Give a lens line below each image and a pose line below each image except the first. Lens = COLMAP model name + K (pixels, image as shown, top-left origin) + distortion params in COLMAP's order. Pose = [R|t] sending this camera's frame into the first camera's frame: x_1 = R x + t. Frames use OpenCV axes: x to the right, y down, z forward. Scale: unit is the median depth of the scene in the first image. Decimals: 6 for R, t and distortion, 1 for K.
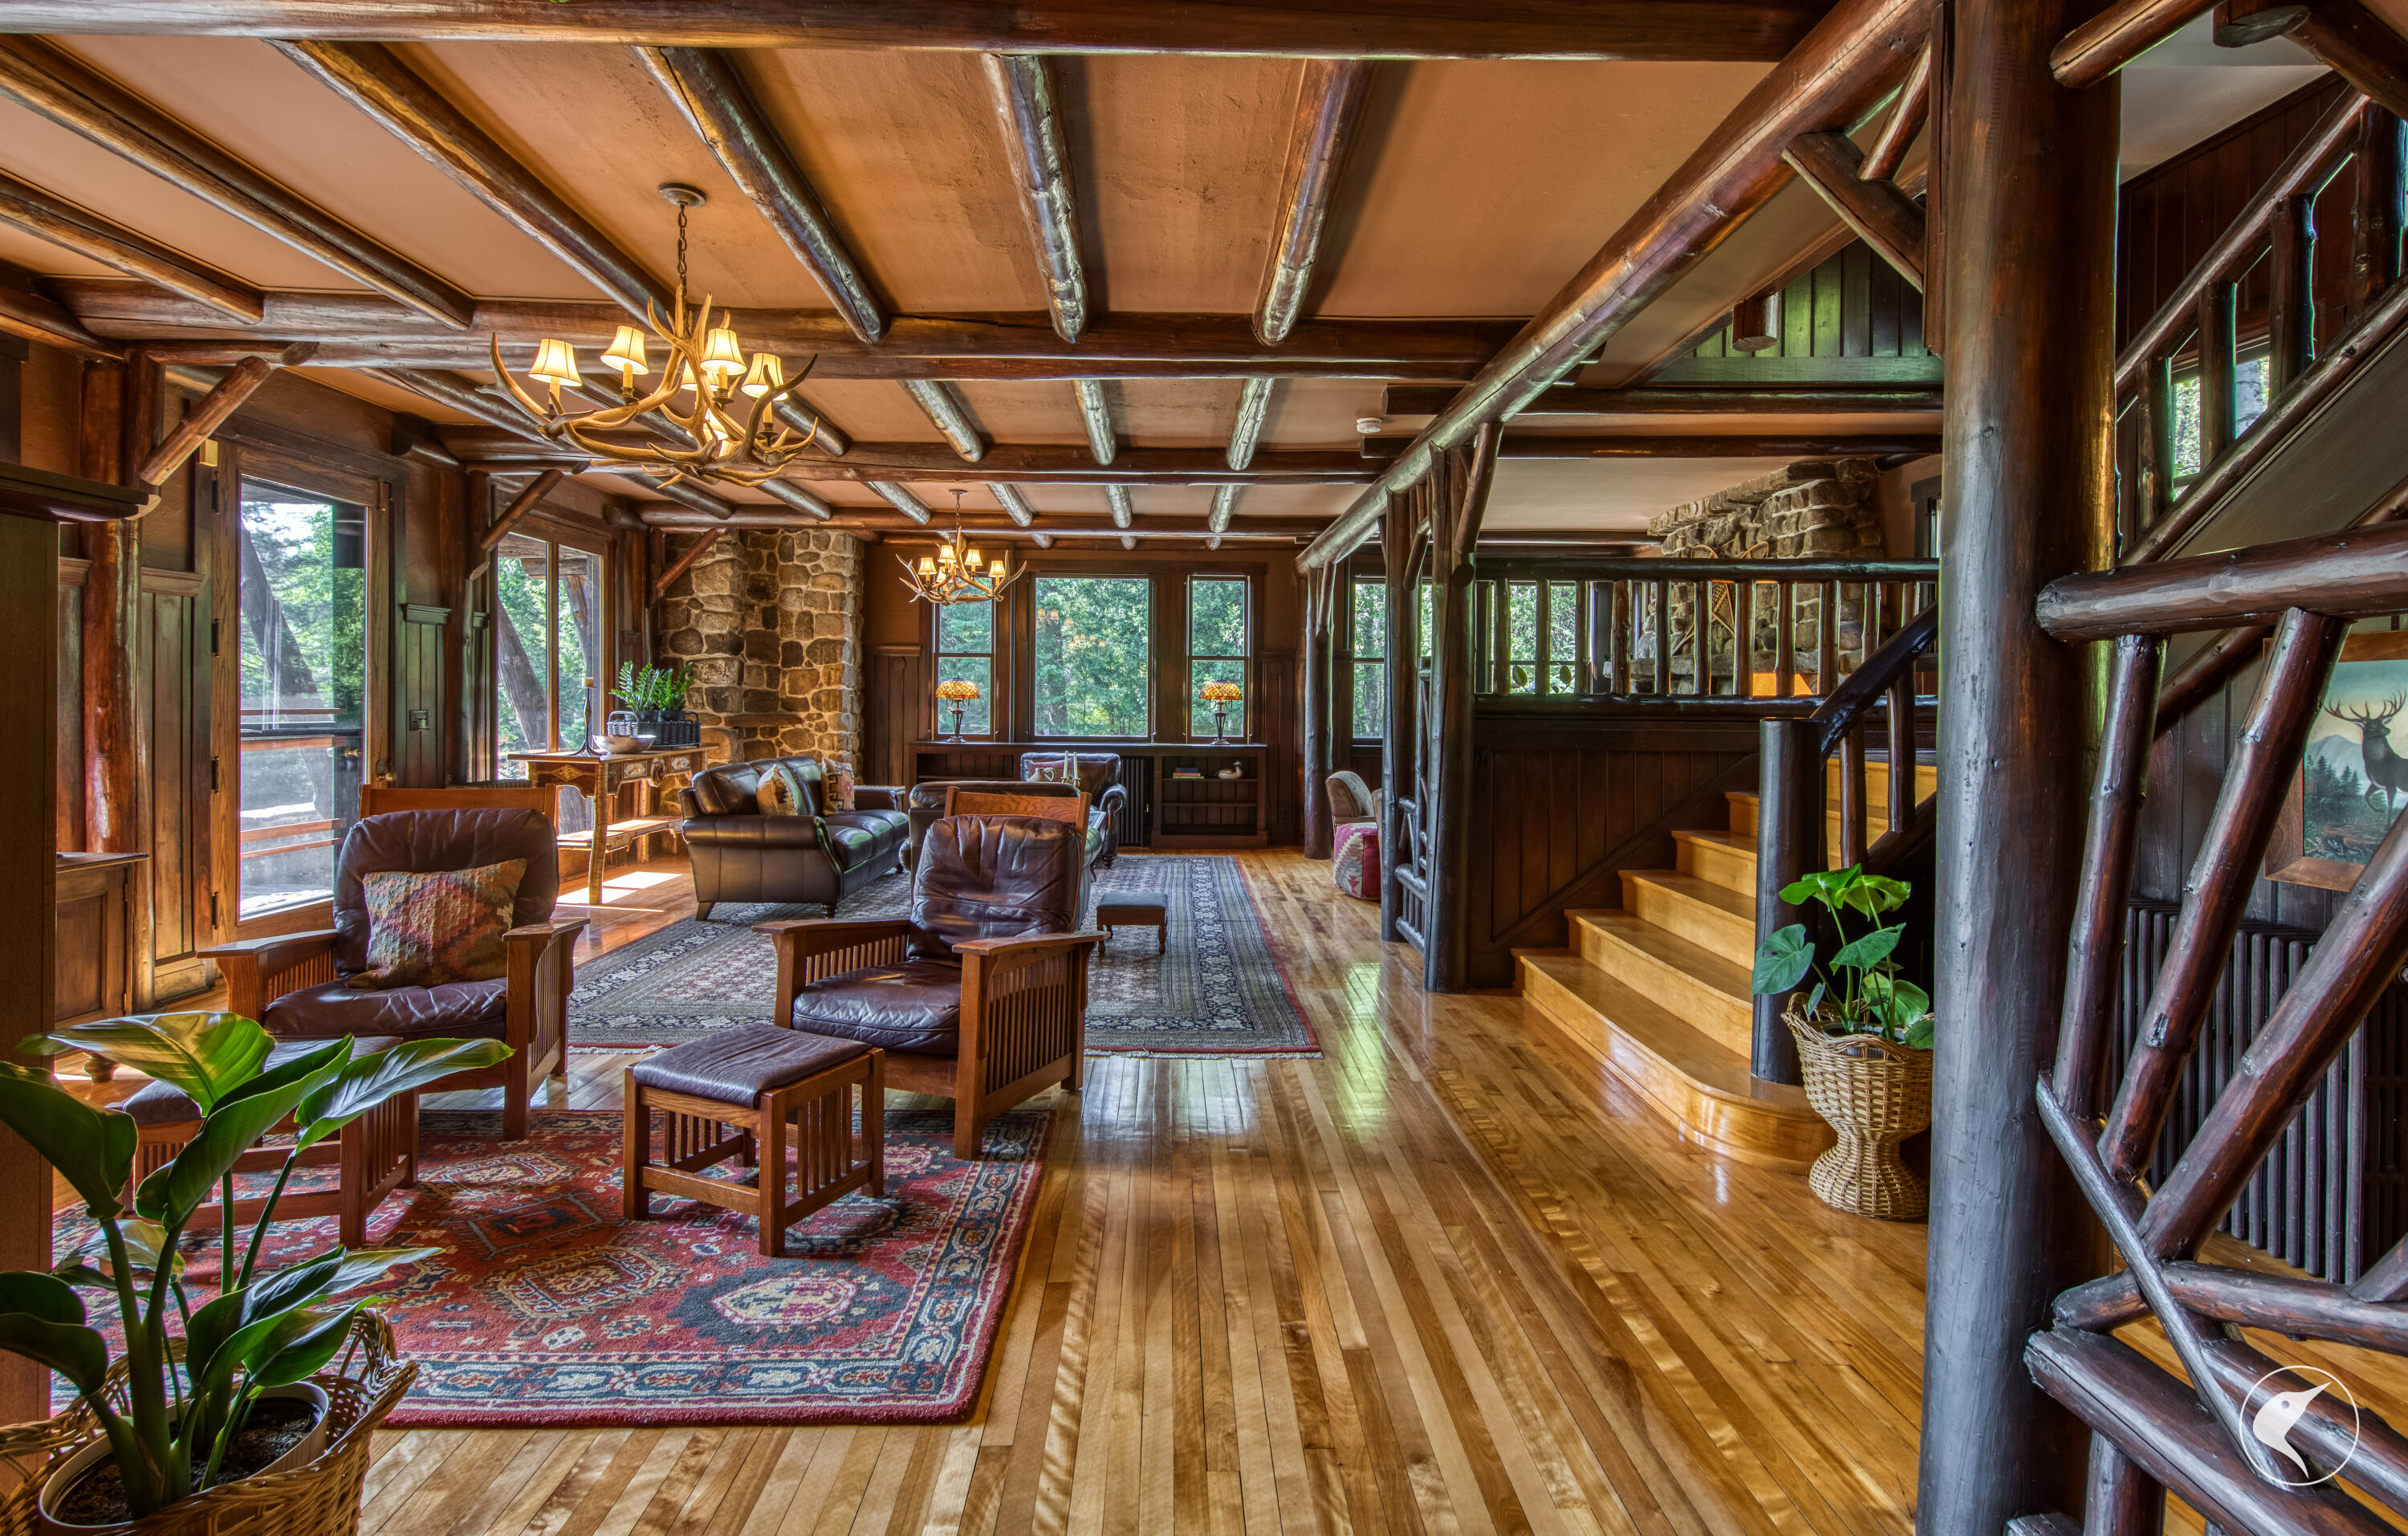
lens RADIAL K [[1136.5, 0, 1154.9], [0, 1136.5, 714.5], [0, 0, 1]] dist [-0.020911, -0.000018]
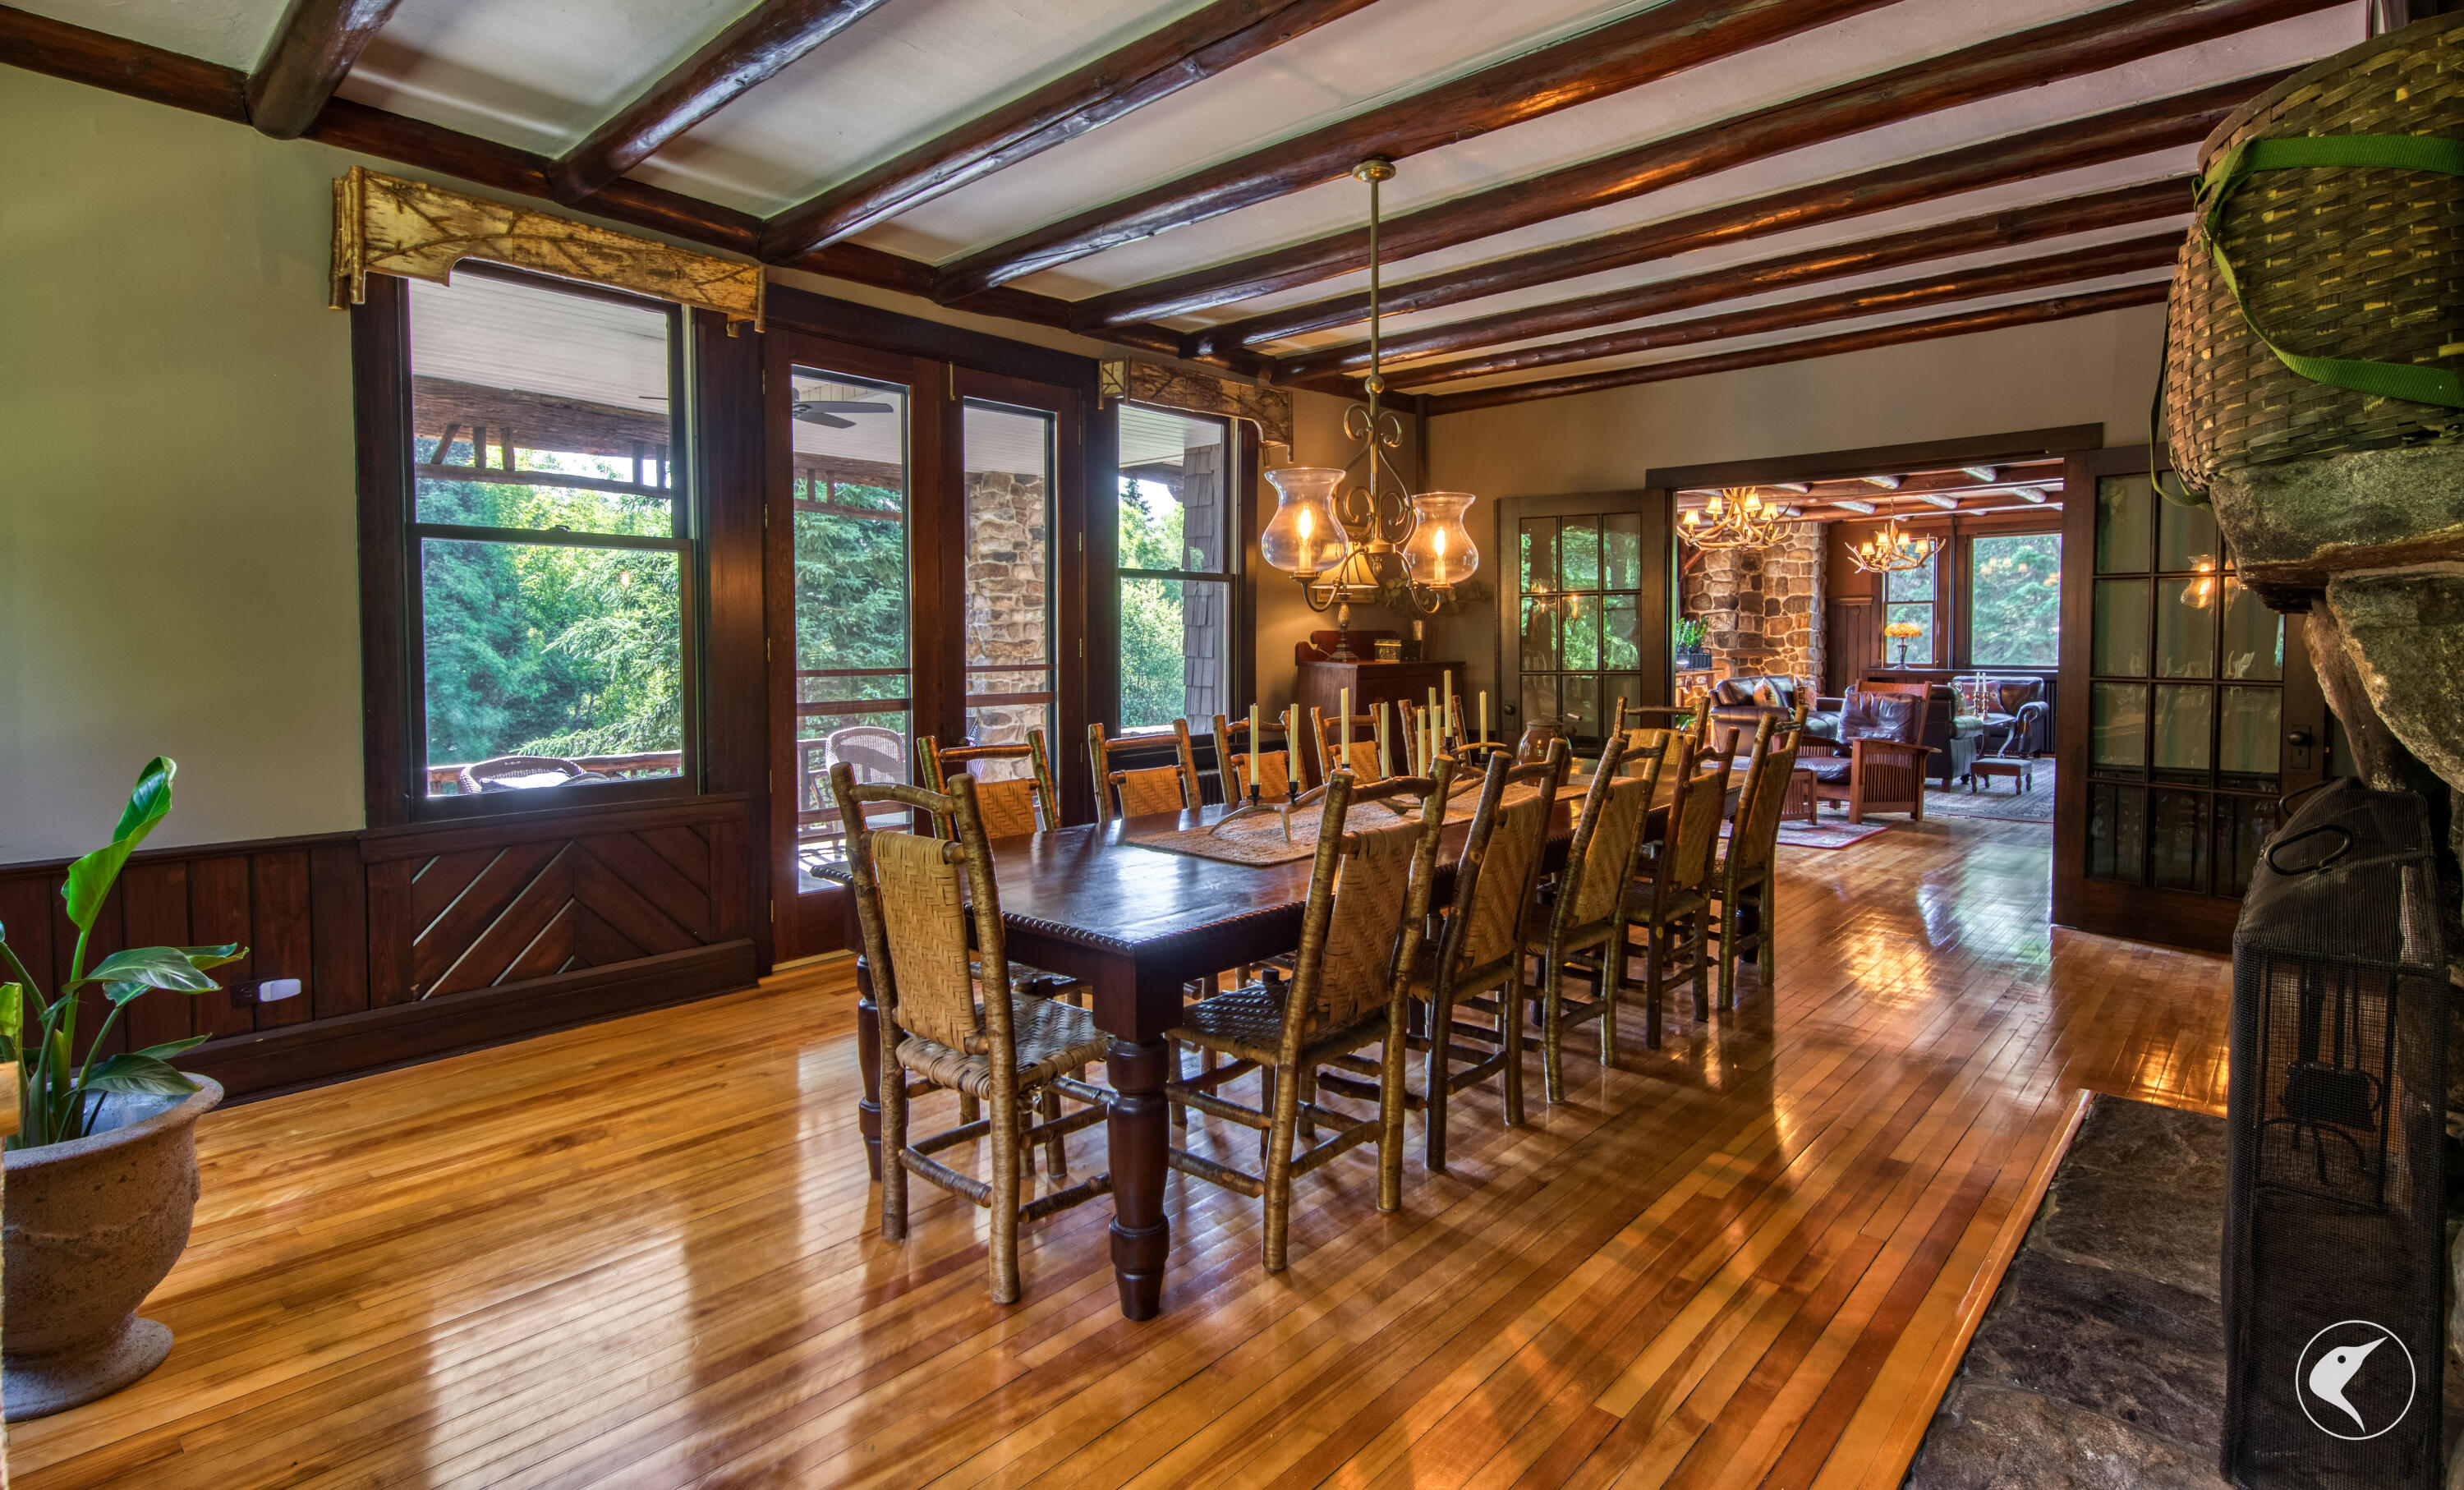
lens RADIAL K [[1181.3, 0, 1271.6], [0, 1181.3, 689.9], [0, 0, 1]] dist [-0.000765, 0.000268]
pose [[0.762596, 0.012729, -0.646749, 0.176858], [0.006087, 0.999621, 0.026851, 0.008044], [0.646846, -0.024414, 0.762230, -0.593003]]
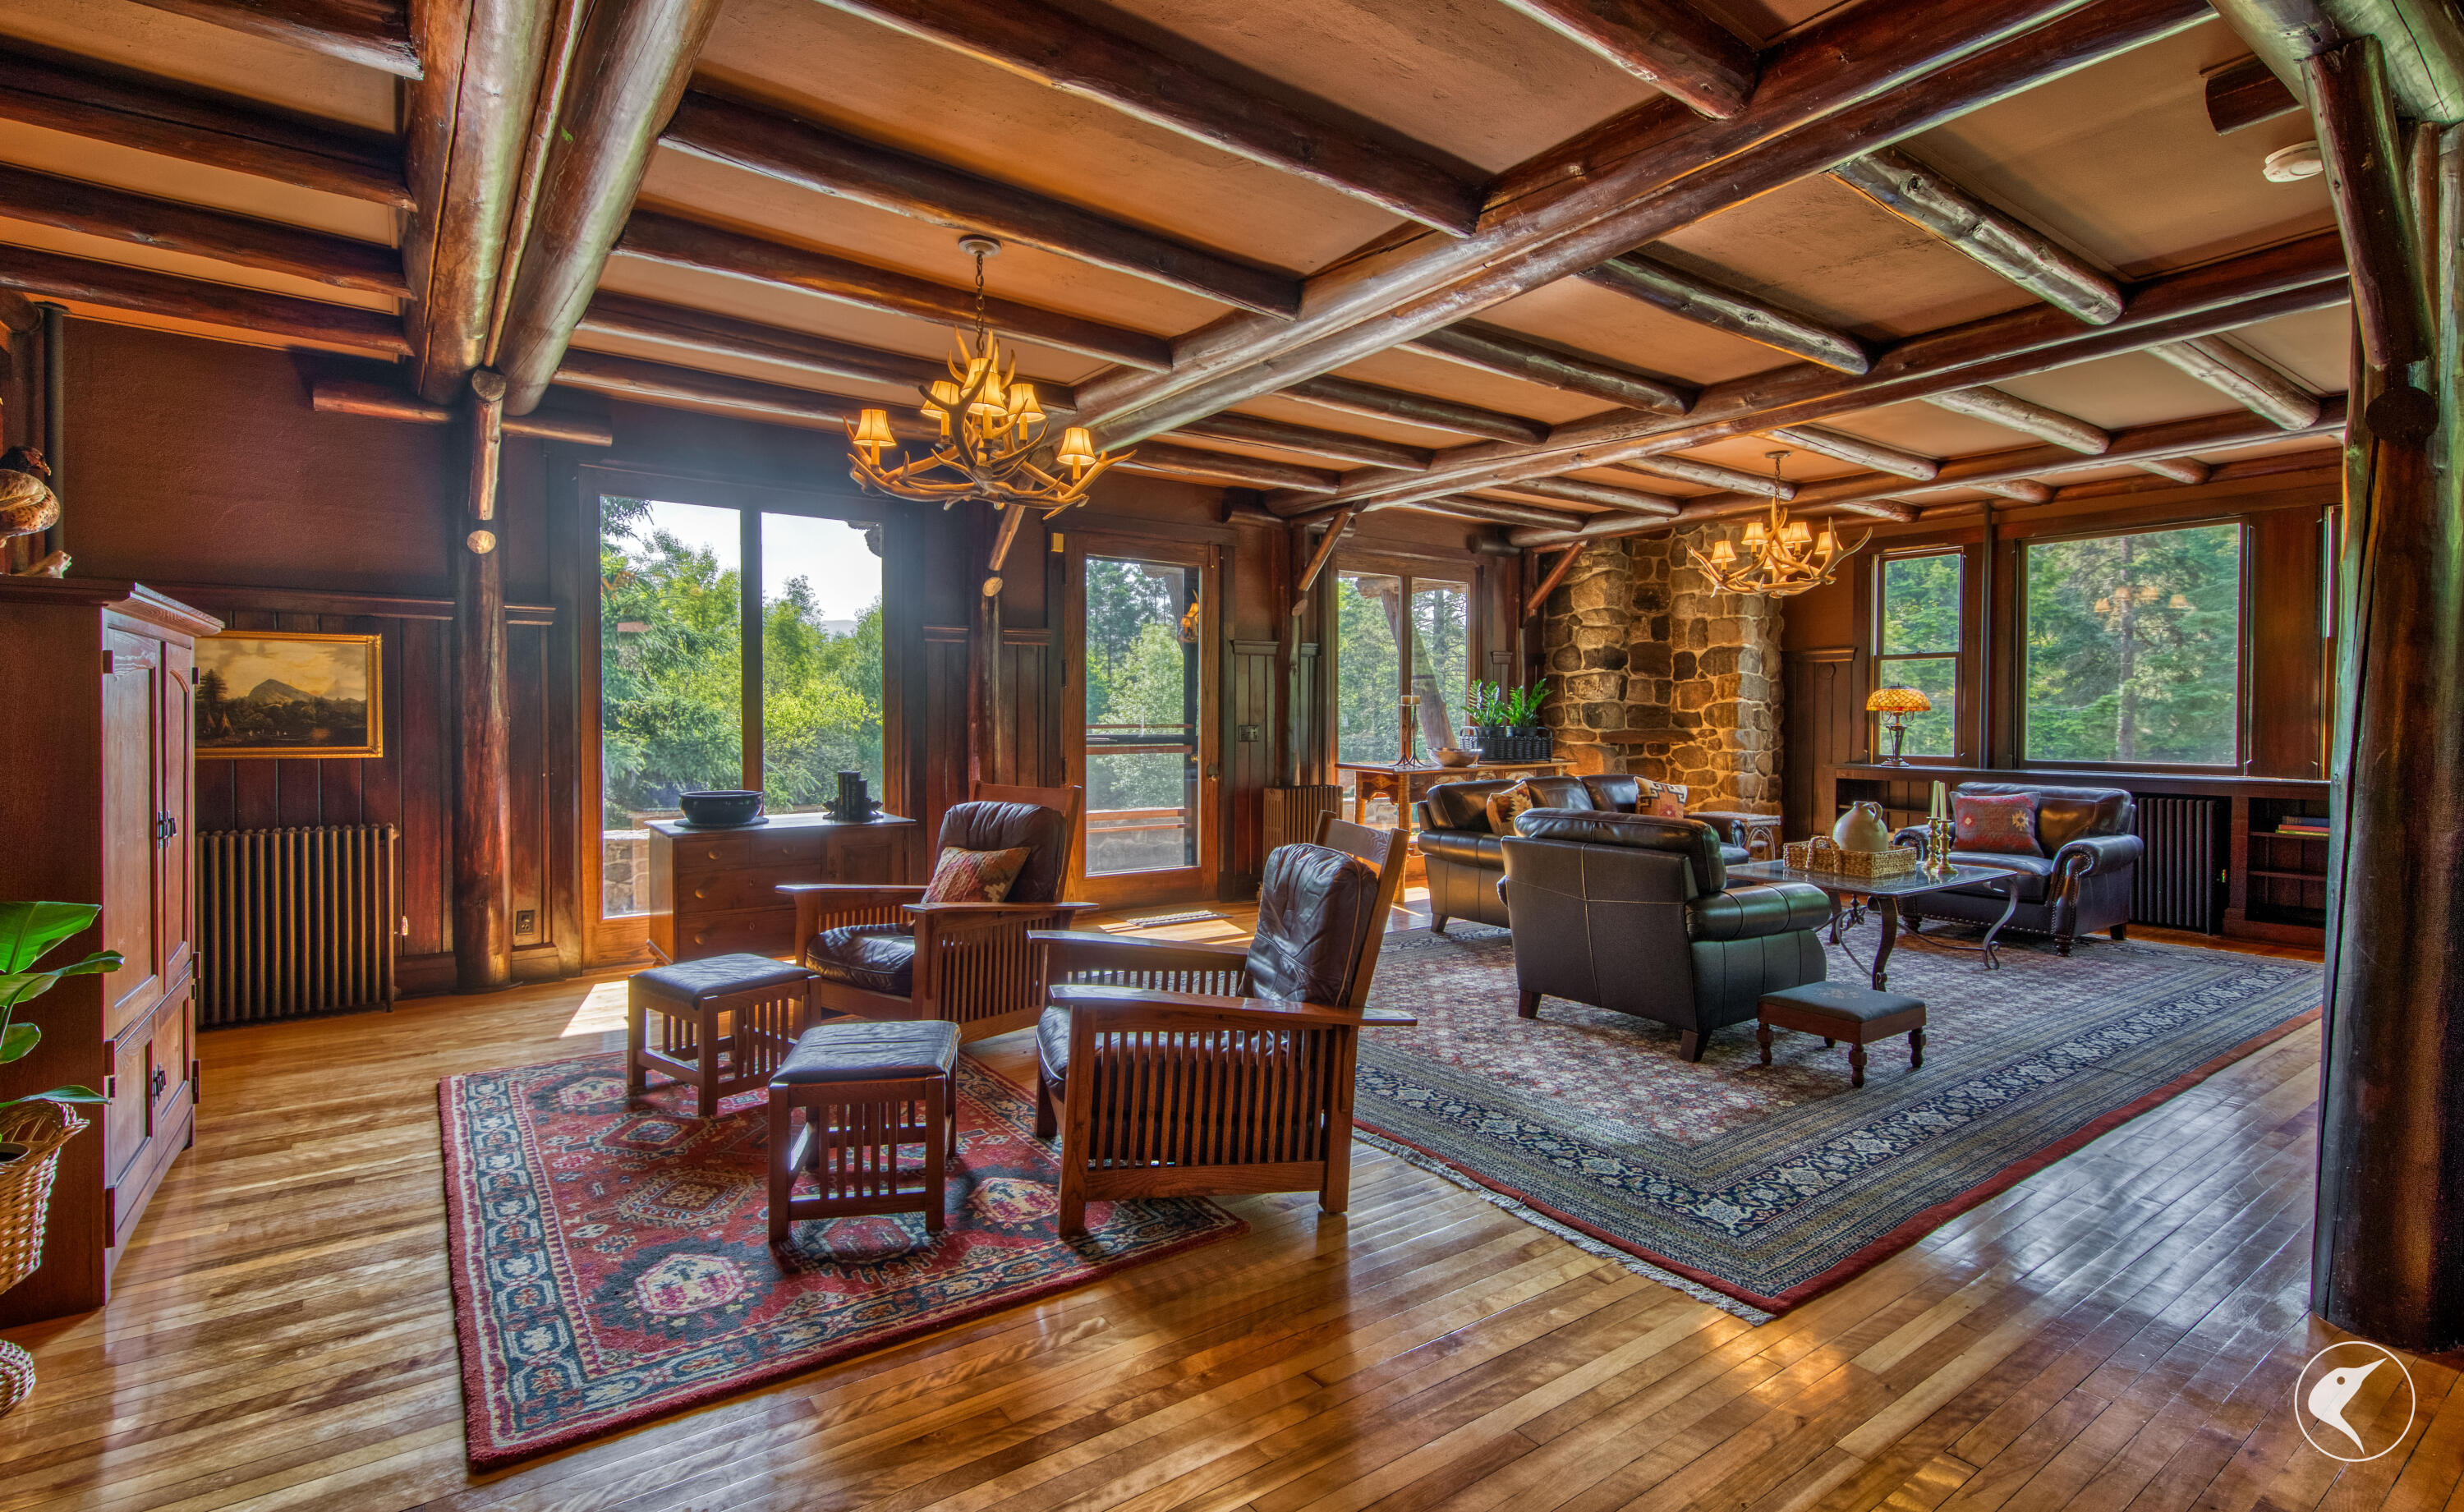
lens RADIAL K [[1065.4, 0, 1246.5], [0, 1065.4, 735.6], [0, 0, 1]] dist [0.002568, -0.000230]
pose [[0.572706, 0.005260, -0.819744, 0.201212], [-0.003528, 0.999986, 0.003951, 0.001897], [0.819753, 0.000629, 0.572717, 0.222125]]
